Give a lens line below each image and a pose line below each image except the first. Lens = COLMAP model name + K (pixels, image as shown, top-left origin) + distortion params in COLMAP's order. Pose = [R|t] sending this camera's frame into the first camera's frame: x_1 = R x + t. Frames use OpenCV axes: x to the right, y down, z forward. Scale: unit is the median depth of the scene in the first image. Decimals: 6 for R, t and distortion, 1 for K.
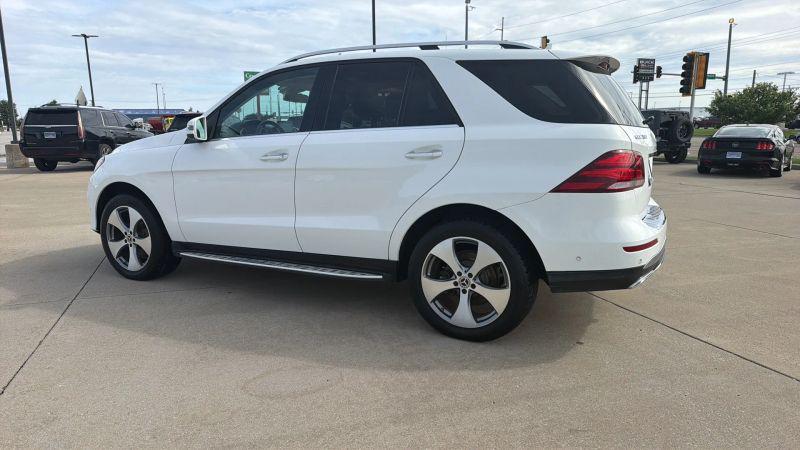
lens RADIAL K [[546.6, 0, 391.8], [0, 546.6, 227.1], [0, 0, 1]] dist [0.049855, -0.057729]
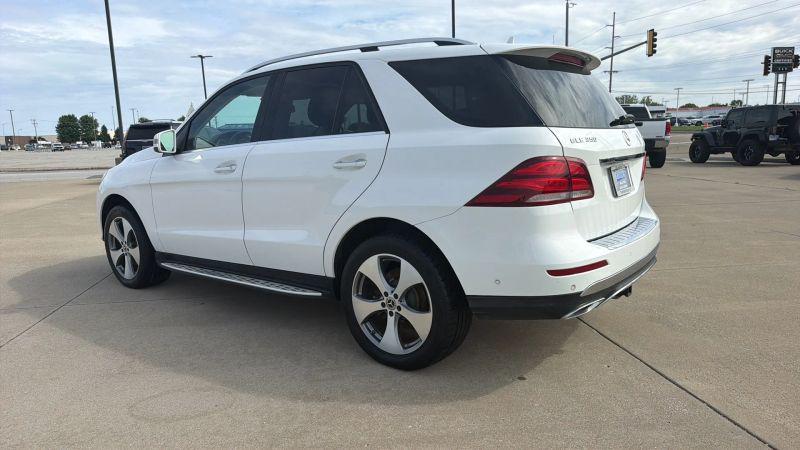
lens RADIAL K [[546.6, 0, 391.8], [0, 546.6, 227.1], [0, 0, 1]] dist [0.049855, -0.057729]
pose [[0.980902, 0.005863, -0.194412, 0.285624], [-0.007938, 0.999920, -0.009898, -0.016279], [0.194338, 0.011252, 0.980870, 0.098295]]
